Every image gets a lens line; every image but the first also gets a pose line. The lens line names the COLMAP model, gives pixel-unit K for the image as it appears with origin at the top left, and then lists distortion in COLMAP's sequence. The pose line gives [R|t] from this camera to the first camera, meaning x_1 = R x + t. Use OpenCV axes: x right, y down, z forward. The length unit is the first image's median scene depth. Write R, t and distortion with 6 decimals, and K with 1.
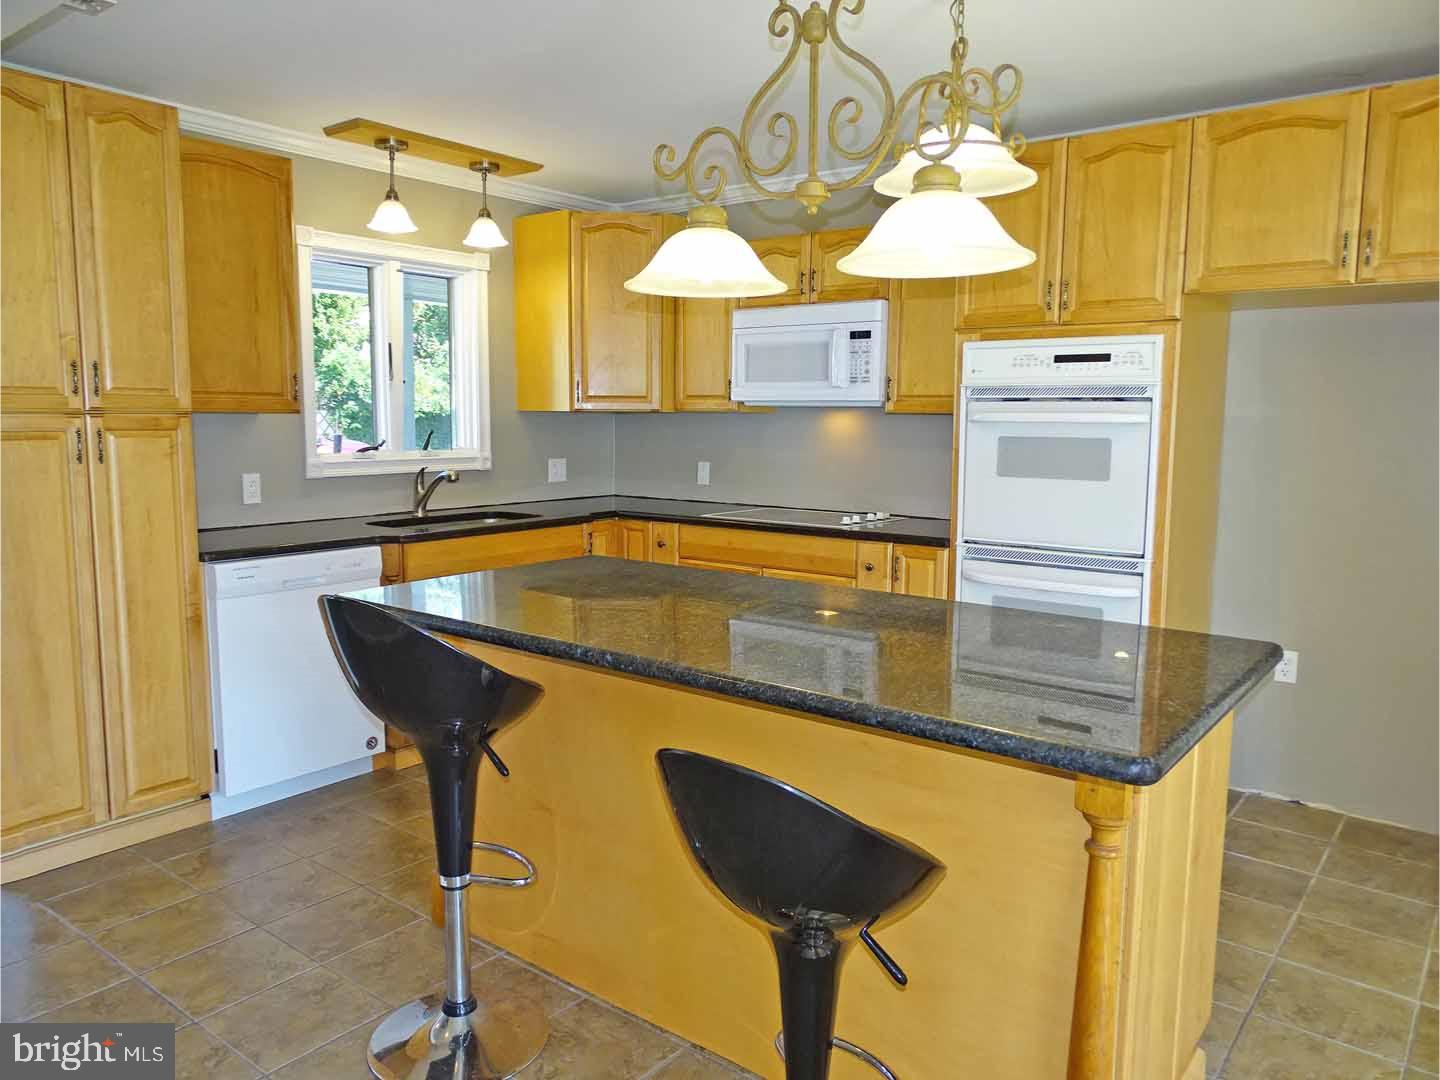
lens RADIAL K [[1022.4, 0, 721.2], [0, 1022.4, 535.3], [0, 0, 1]] dist [0.001661, -0.003241]
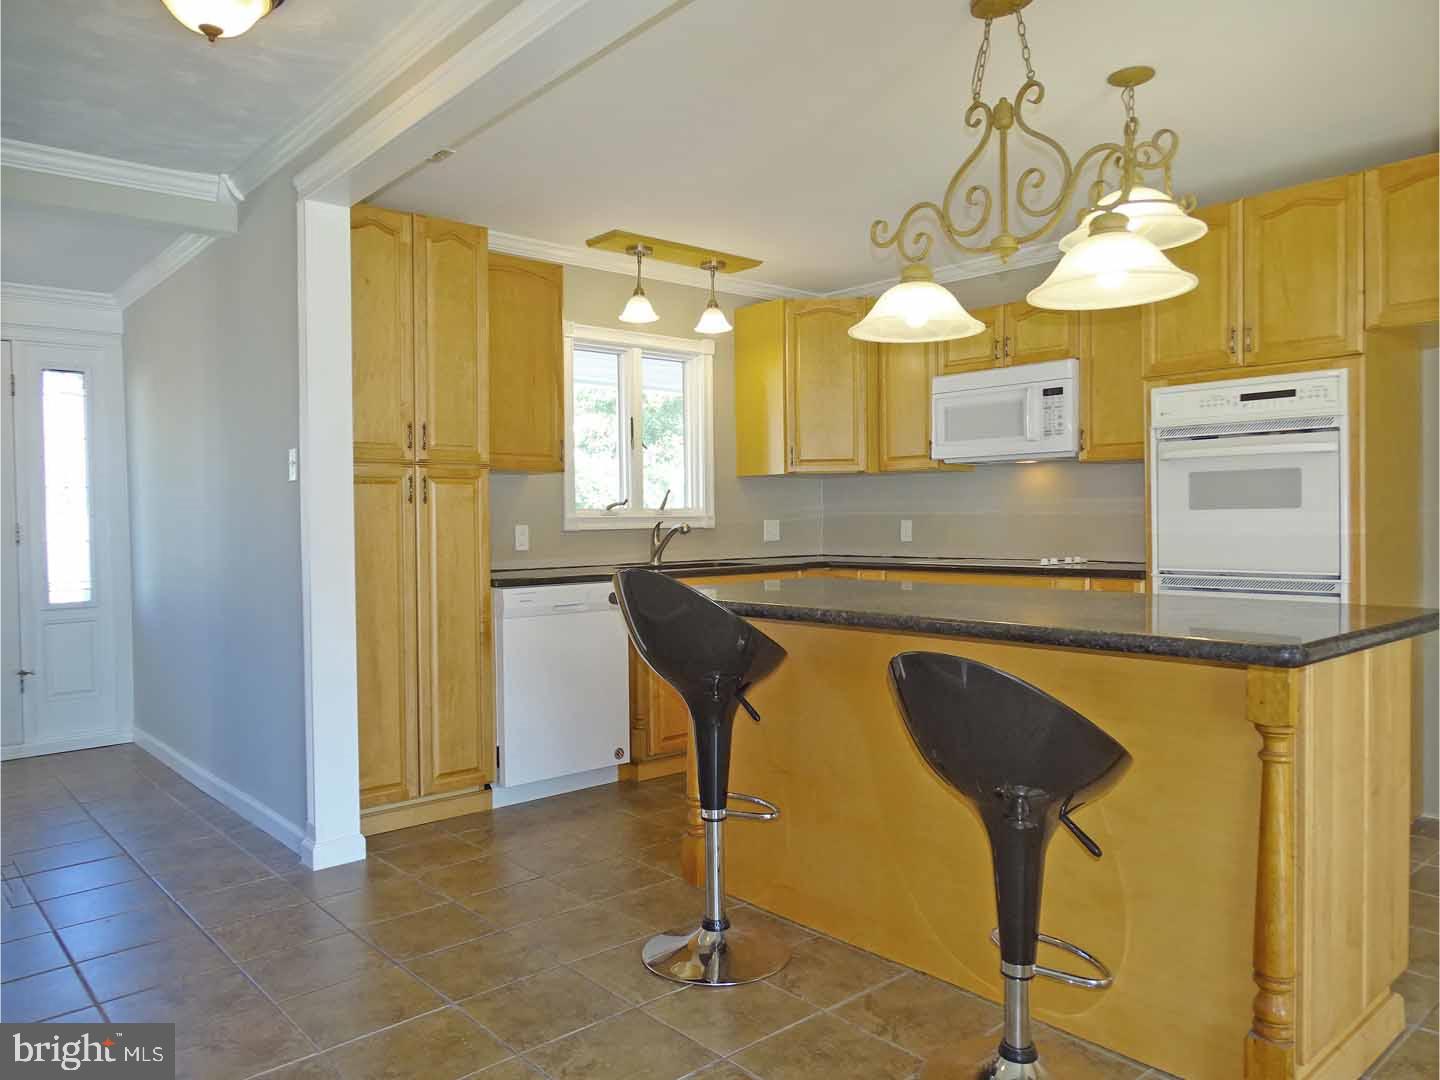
lens RADIAL K [[1022.4, 0, 721.2], [0, 1022.4, 535.3], [0, 0, 1]] dist [0.001661, -0.003241]
pose [[0.982629, -0.015035, -0.184968, -0.014917], [-0.004045, 0.994741, -0.102346, 0.088137], [0.185534, 0.101316, 0.977401, -0.145470]]
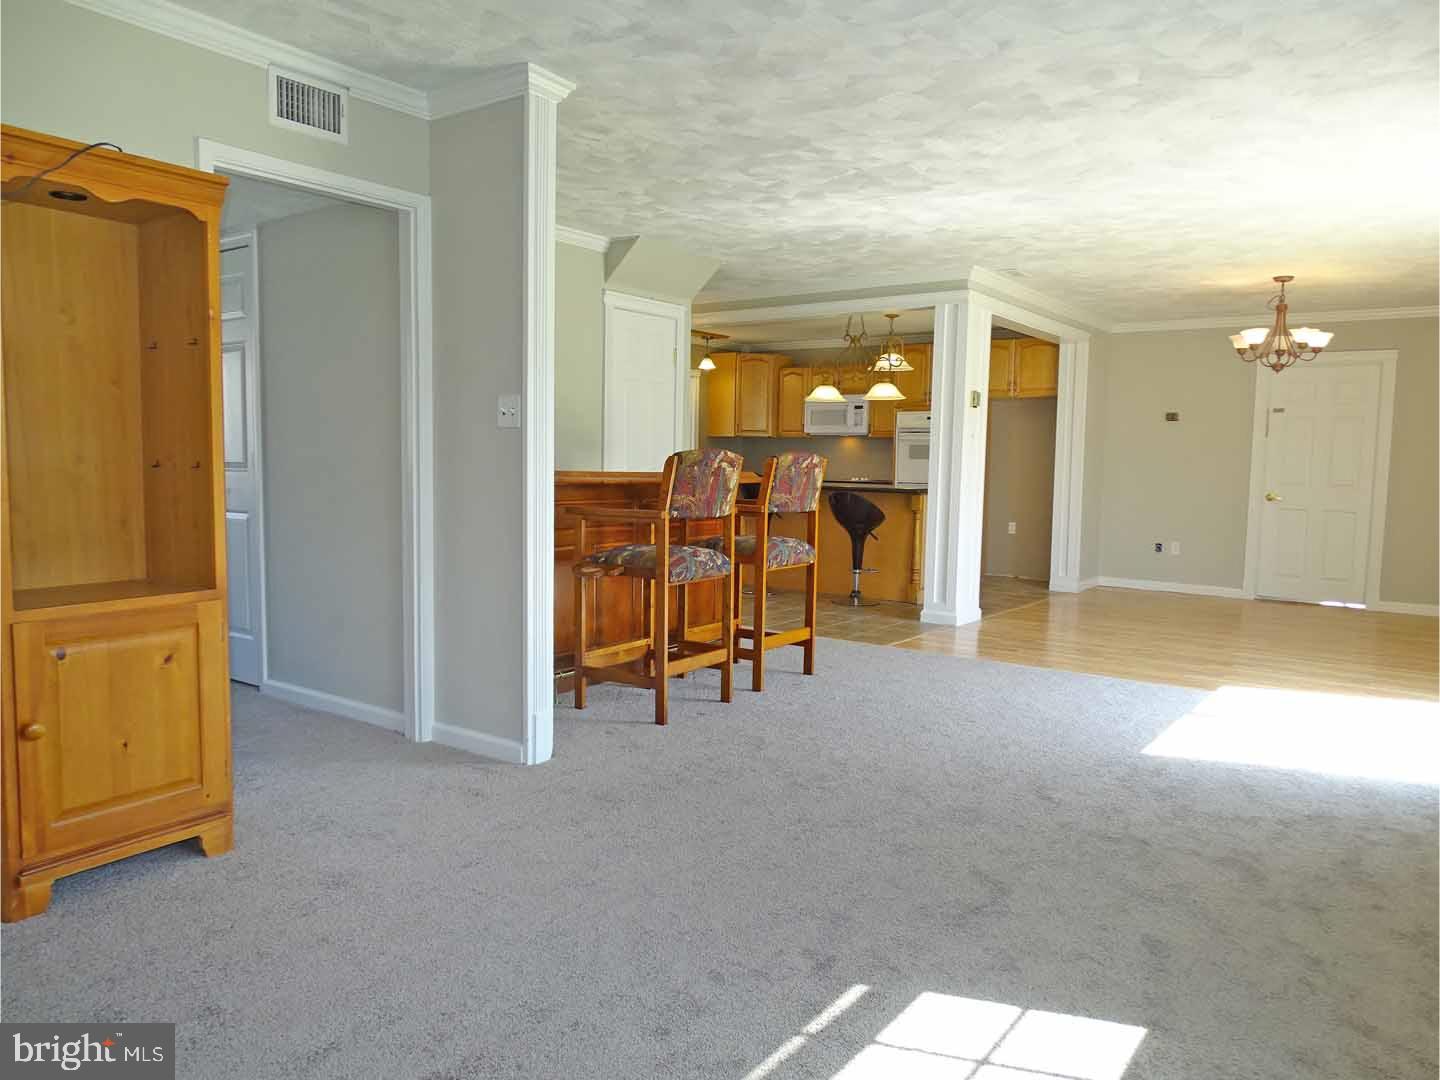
lens RADIAL K [[1024.2, 0, 717.2], [0, 1024.2, 531.5], [0, 0, 1]] dist [-0.003356, 0.000606]
pose [[0.999577, 0.009627, 0.027454, -0.366535], [-0.008320, 0.998844, -0.047333, 0.307006], [-0.027878, 0.047085, 0.998502, -1.972071]]
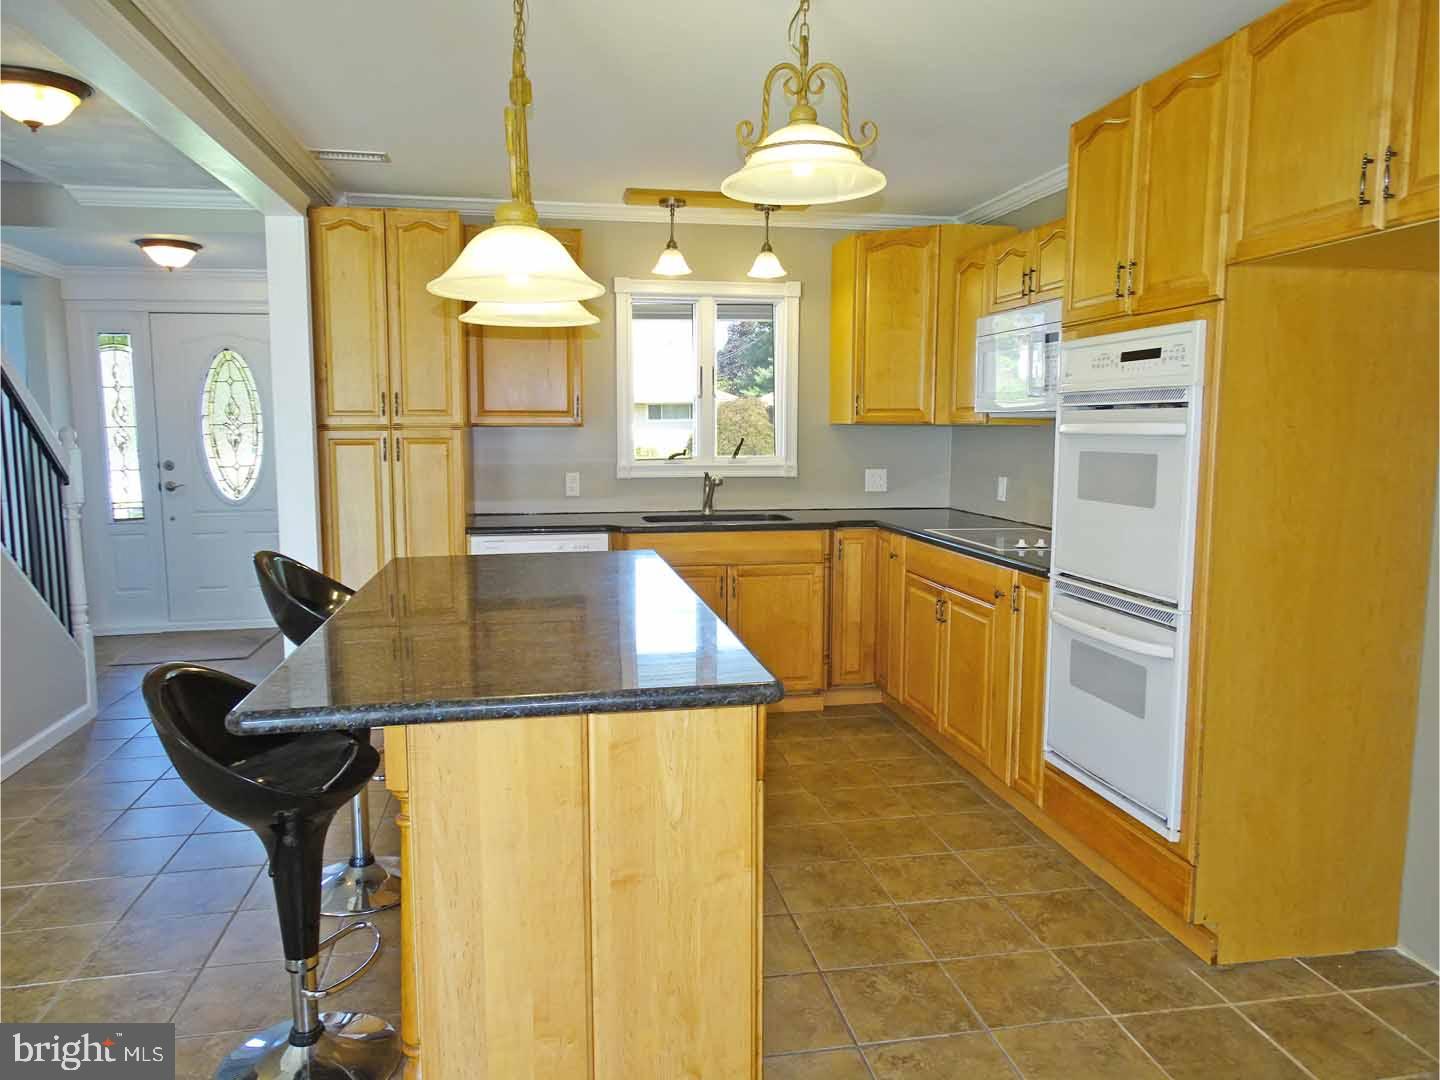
lens RADIAL K [[1022.4, 0, 721.2], [0, 1022.4, 535.3], [0, 0, 1]] dist [0.001661, -0.003241]
pose [[0.747690, 0.065883, -0.660772, 0.669942], [-0.074384, 0.997113, 0.015250, -0.019323], [0.659869, 0.037748, 0.750432, 0.186395]]
